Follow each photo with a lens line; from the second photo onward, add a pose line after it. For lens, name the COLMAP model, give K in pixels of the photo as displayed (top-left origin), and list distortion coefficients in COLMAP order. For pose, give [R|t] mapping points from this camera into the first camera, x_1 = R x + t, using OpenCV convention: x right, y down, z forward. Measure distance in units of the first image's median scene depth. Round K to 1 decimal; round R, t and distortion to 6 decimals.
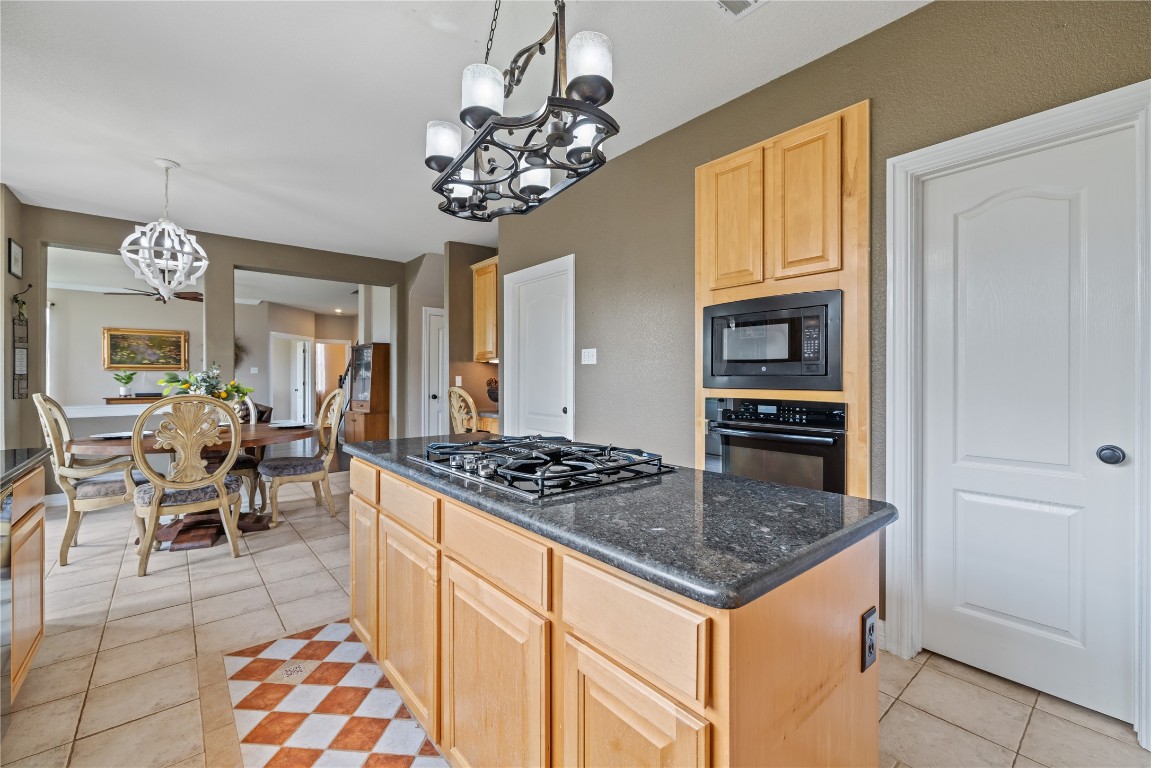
lens RADIAL K [[484.3, 0, 574.2], [0, 484.3, 366.7], [0, 0, 1]] dist [-0.003290, -0.000282]
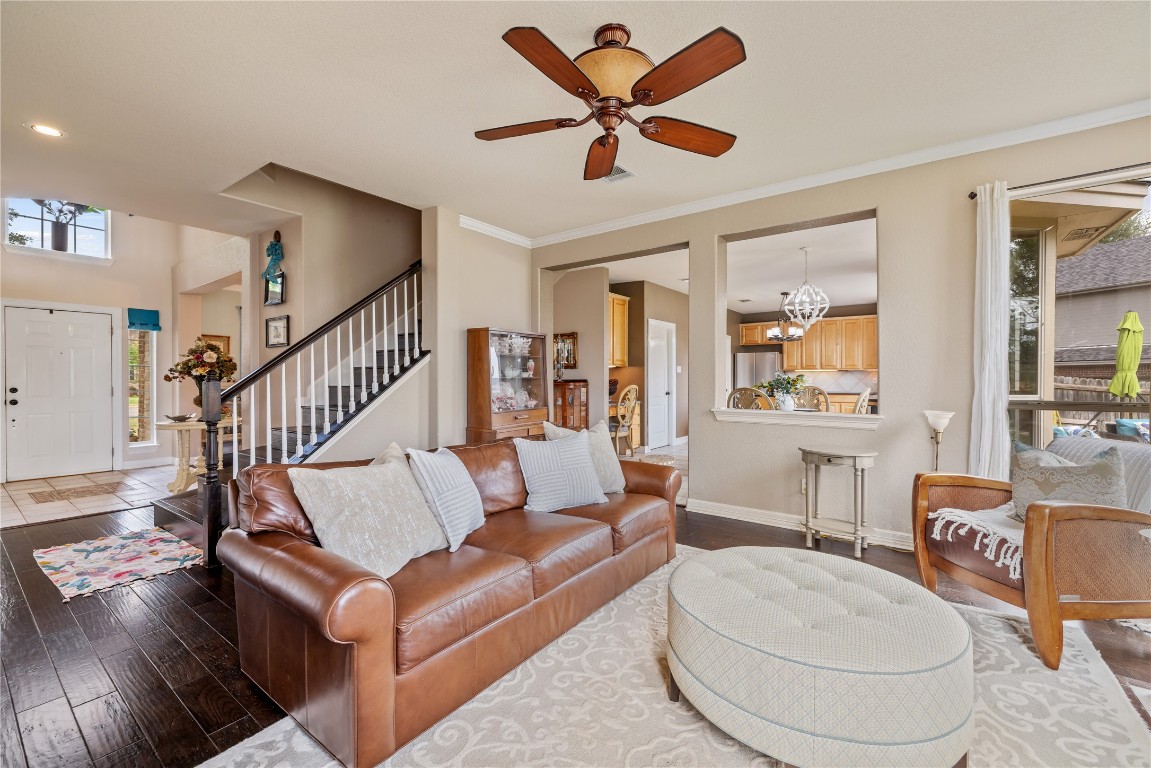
lens RADIAL K [[488.1, 0, 575.5], [0, 488.1, 384.0], [0, 0, 1]] dist [-0.003332, -0.000099]
pose [[-0.231241, -0.009950, 0.972846, -0.995745], [-0.020009, 0.999785, 0.005469, 0.021948], [-0.972691, -0.018201, -0.231390, 0.929073]]
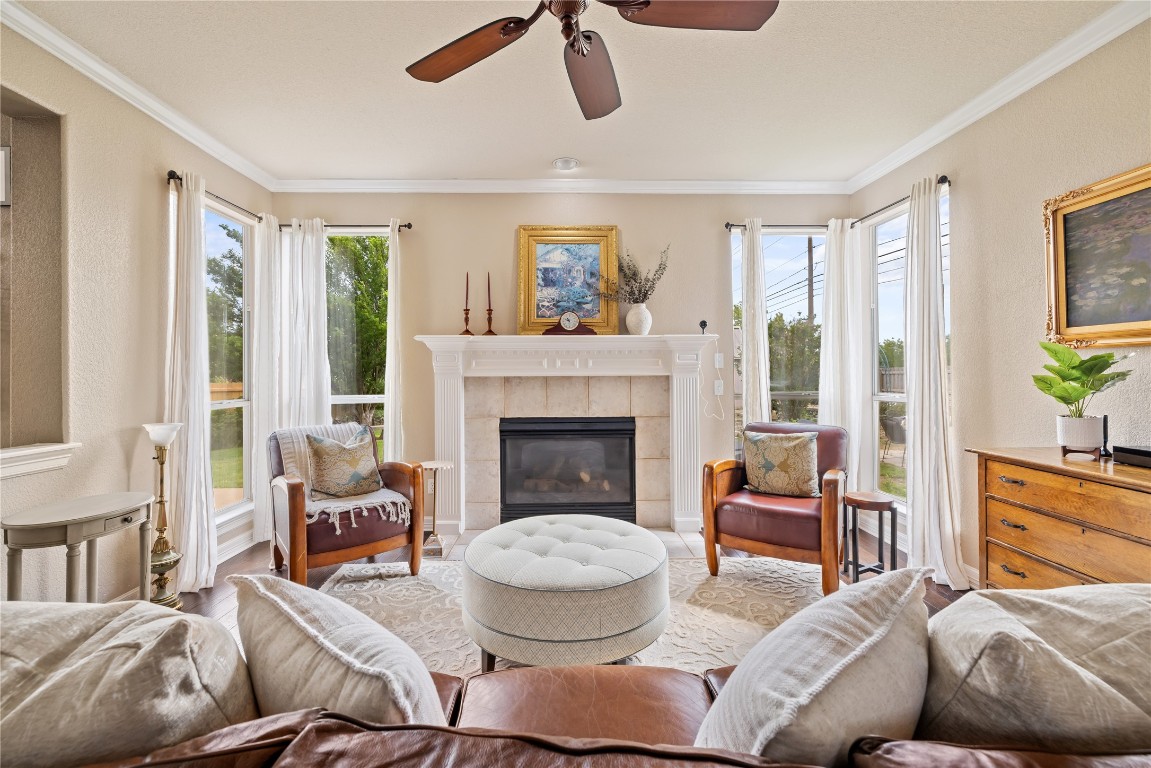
lens RADIAL K [[484.3, 0, 574.2], [0, 484.3, 366.7], [0, 0, 1]] dist [-0.003290, -0.000282]
pose [[-0.620071, -0.004003, -0.784536, -0.584848], [0.024635, 0.999395, -0.024570, 0.017271], [0.784159, -0.034562, -0.619597, 0.961591]]
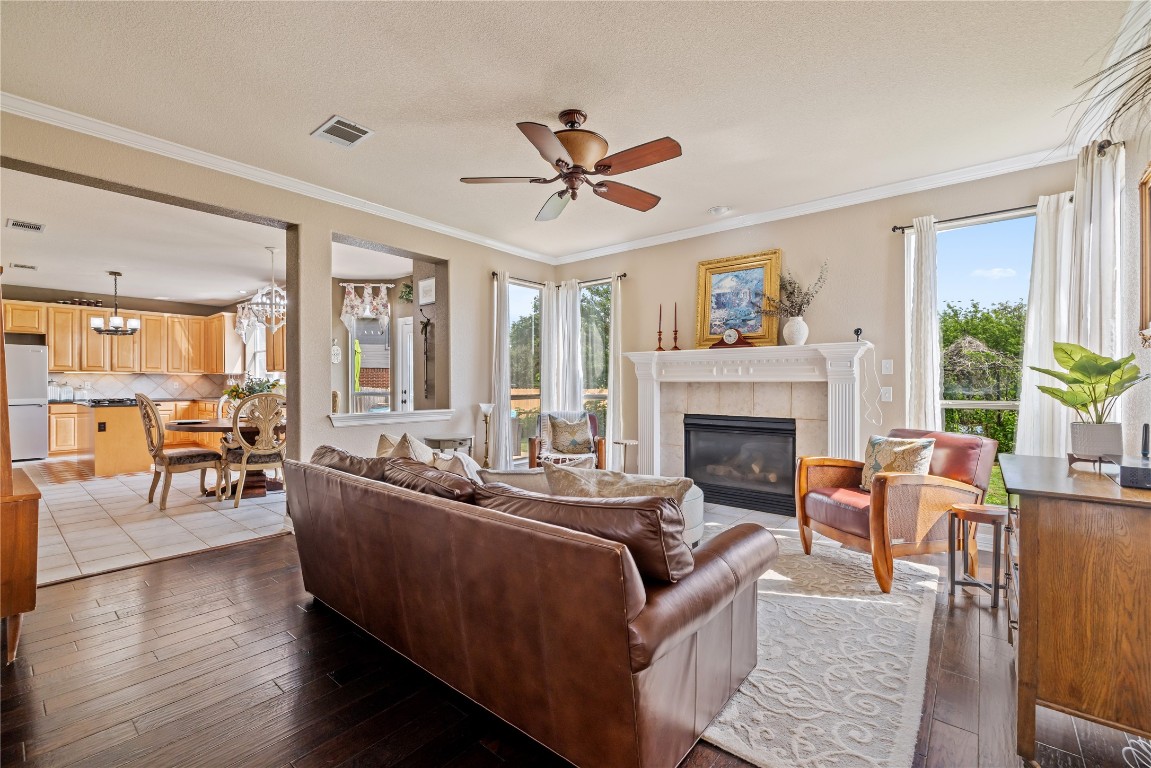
lens RADIAL K [[488.1, 0, 575.5], [0, 488.1, 384.0], [0, 0, 1]] dist [-0.003332, -0.000099]
pose [[-0.982089, 0.000107, -0.188418, -0.661070], [0.004097, 0.999776, -0.020785, 0.028753], [0.188374, -0.021184, -0.981869, 1.195392]]
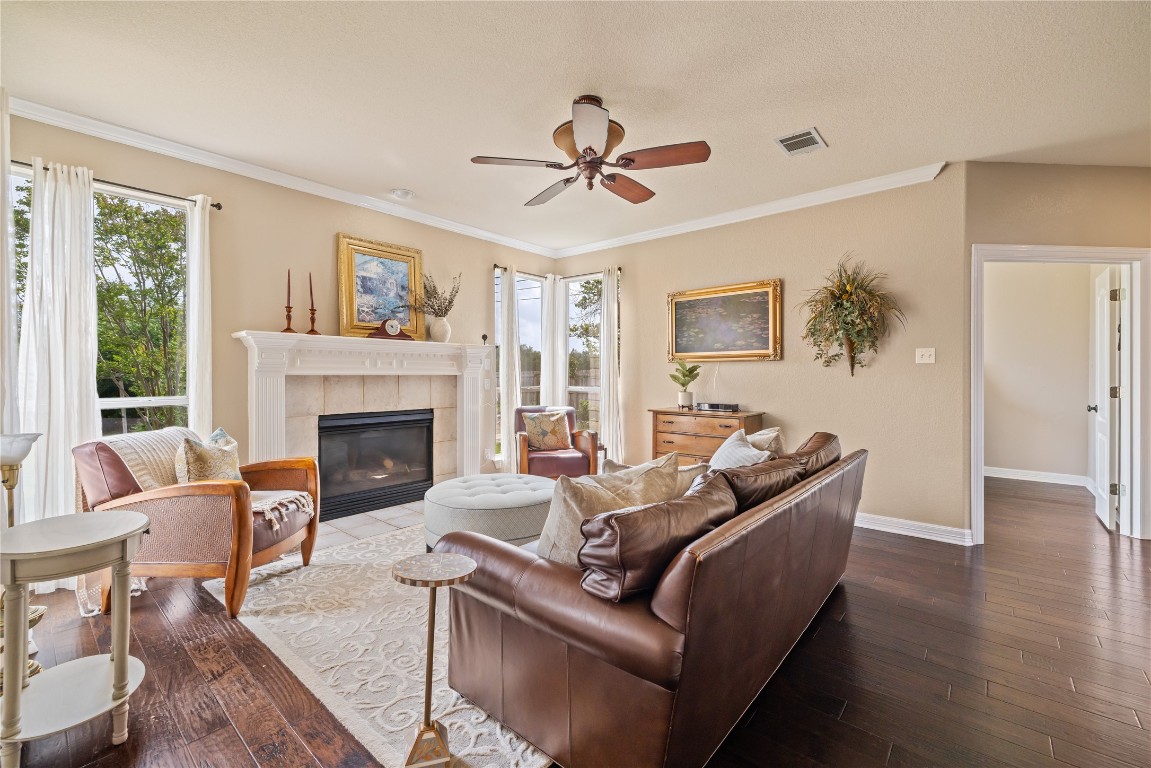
lens RADIAL K [[478.3, 0, 570.3], [0, 478.3, 373.0], [0, 0, 1]] dist [0.000488, 0.000155]
pose [[0.156486, -0.003444, -0.987674, -0.393726], [0.023779, 0.999717, 0.000281, 0.017187], [0.987394, -0.023529, 0.156524, 0.781778]]
